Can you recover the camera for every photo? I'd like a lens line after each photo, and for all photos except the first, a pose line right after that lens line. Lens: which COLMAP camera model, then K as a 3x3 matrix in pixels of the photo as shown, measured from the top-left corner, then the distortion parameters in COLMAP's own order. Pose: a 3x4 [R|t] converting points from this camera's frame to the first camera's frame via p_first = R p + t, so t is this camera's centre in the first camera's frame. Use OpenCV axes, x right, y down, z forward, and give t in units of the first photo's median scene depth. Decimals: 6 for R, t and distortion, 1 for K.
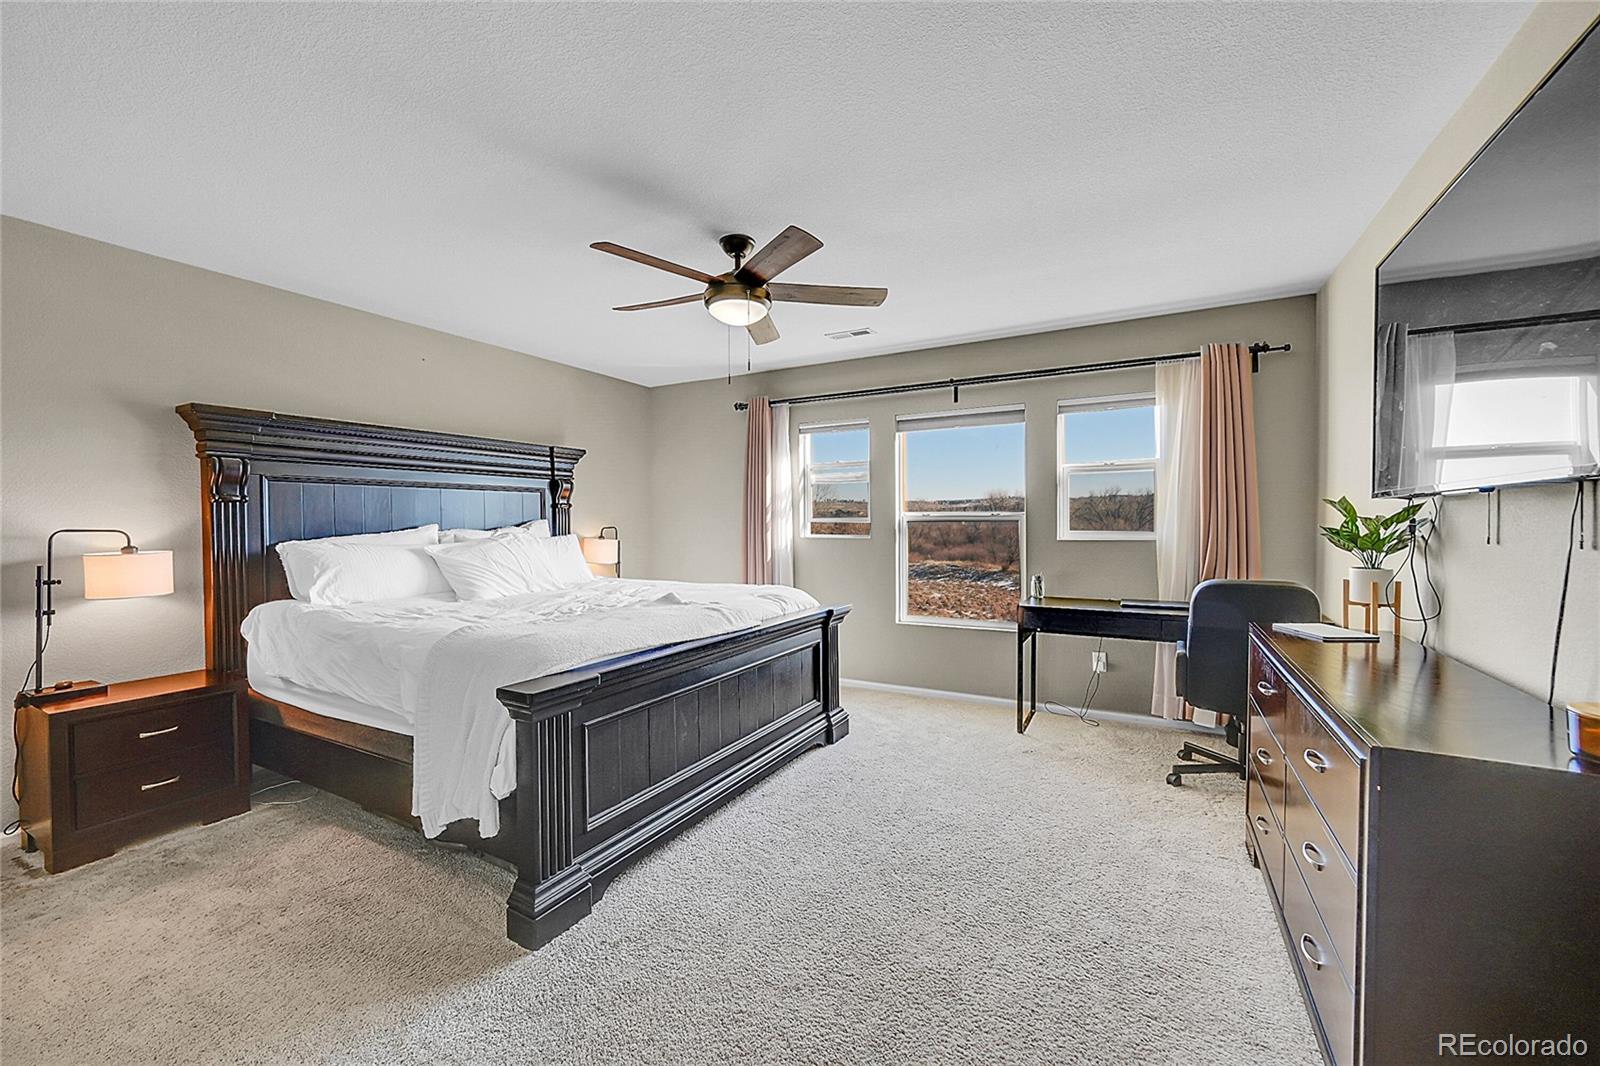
lens RADIAL K [[628.8, 0, 797.7], [0, 628.8, 530.8], [0, 0, 1]] dist [-0.001724, -0.000243]
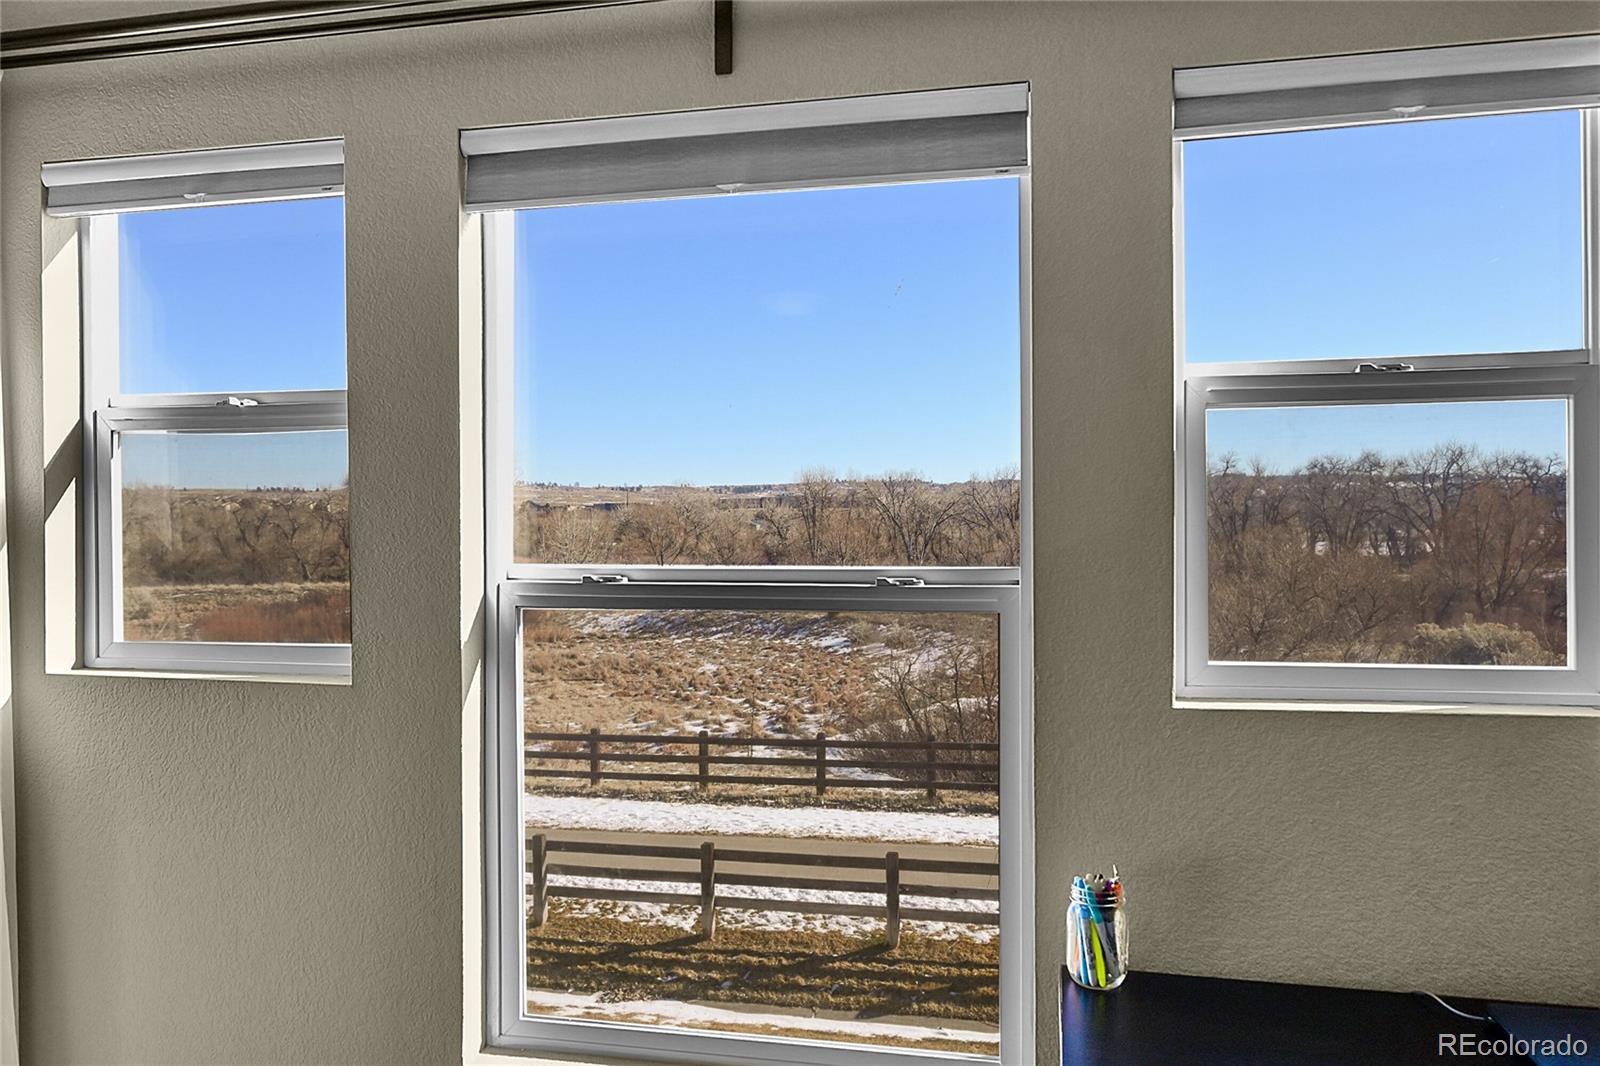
lens RADIAL K [[1161.3, 0, 800.0], [0, 1161.3, 533.0], [0, 0, 1]] dist [-0.001968, -0.000953]
pose [[0.957333, 0.000209, 0.288986, 0.155081], [0.001609, 0.999980, -0.006055, -0.038518], [-0.288981, 0.006262, 0.957314, 0.584319]]
